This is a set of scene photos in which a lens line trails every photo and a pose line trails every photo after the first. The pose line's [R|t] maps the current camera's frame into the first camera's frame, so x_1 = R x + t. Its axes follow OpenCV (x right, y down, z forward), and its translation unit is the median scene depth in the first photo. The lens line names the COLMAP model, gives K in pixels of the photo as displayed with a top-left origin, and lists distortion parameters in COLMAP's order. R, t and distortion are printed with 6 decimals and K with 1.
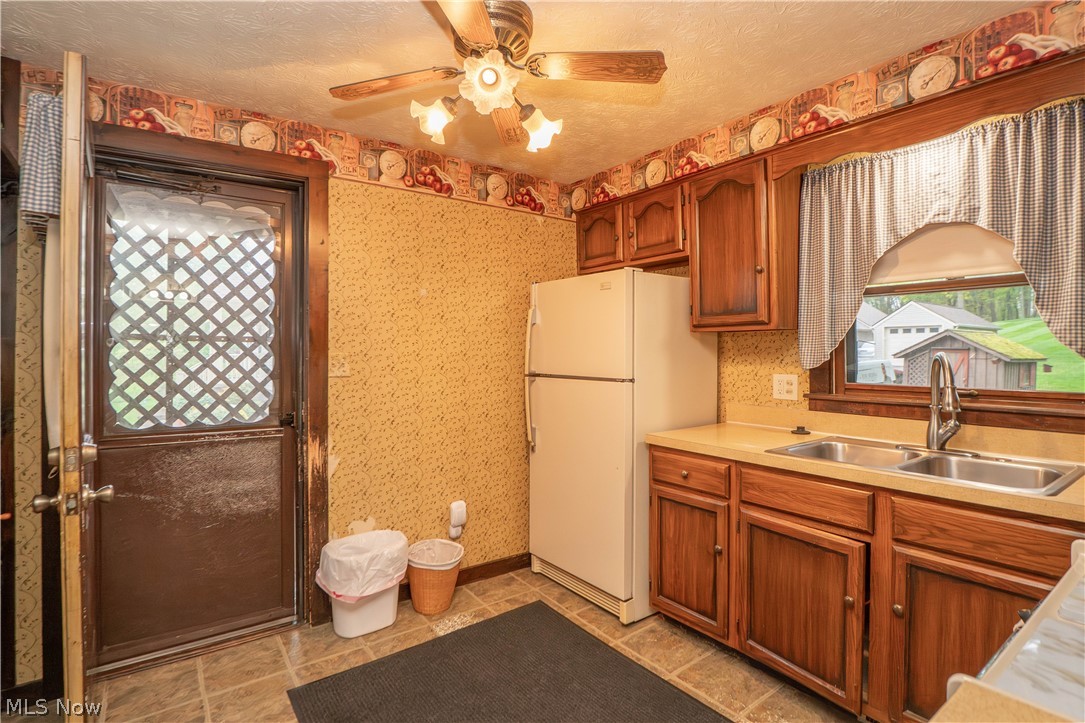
lens RADIAL K [[549.1, 0, 545.4], [0, 549.1, 352.8], [0, 0, 1]] dist [-0.014162, 0.005081]
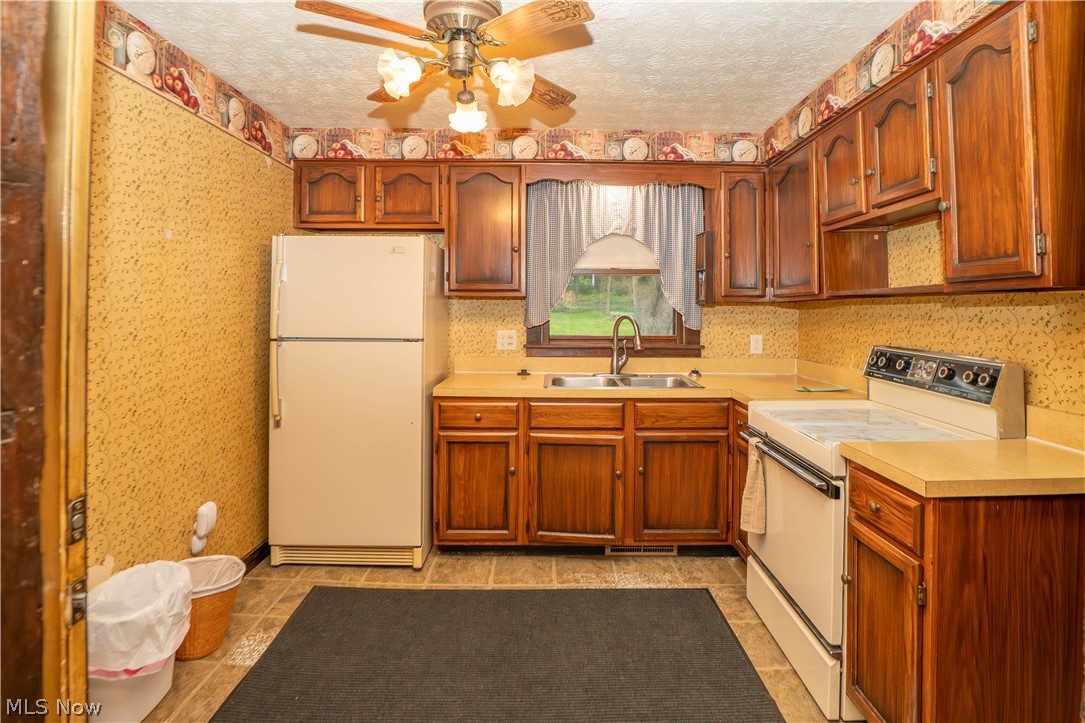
lens RADIAL K [[549.1, 0, 559.2], [0, 549.1, 301.1], [0, 0, 1]] dist [-0.014162, 0.005081]
pose [[0.584648, 0.015165, 0.811145, -0.564287], [-0.003840, 0.999866, -0.015925, -0.009808], [-0.811278, 0.006195, 0.584628, 0.149387]]
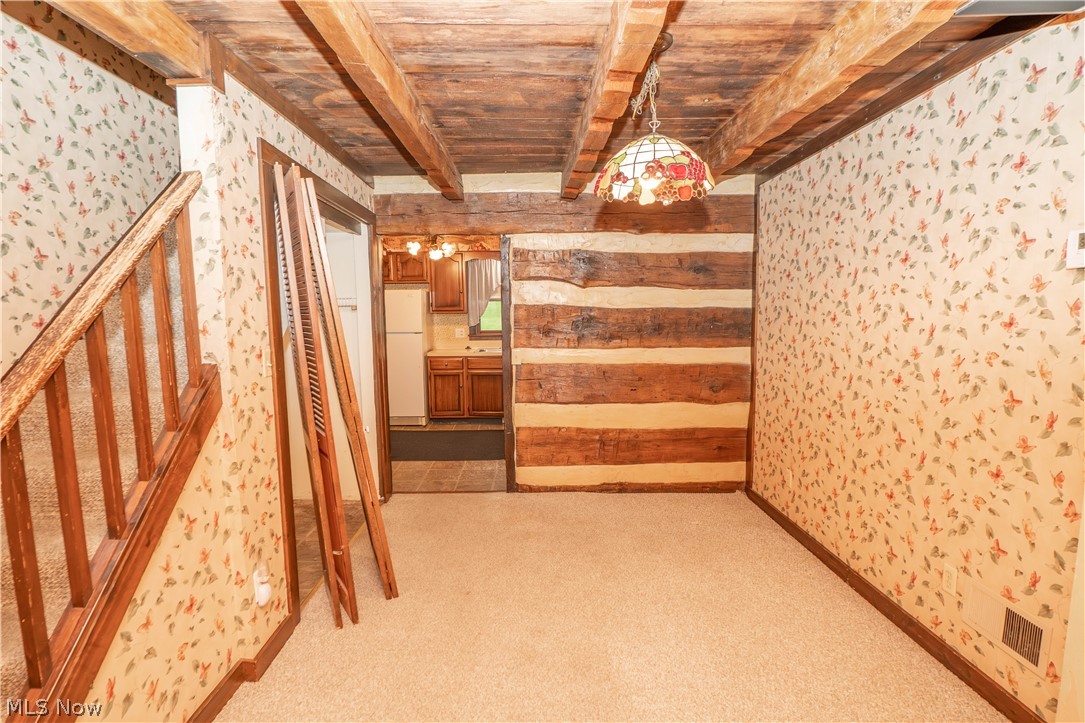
lens RADIAL K [[549.1, 0, 538.9], [0, 549.1, 366.6], [0, 0, 1]] dist [-0.014162, 0.005081]
pose [[0.591034, -0.095612, 0.800960, -1.621993], [0.011643, 0.993858, 0.110048, -0.069543], [-0.806563, -0.055717, 0.588517, -0.993751]]
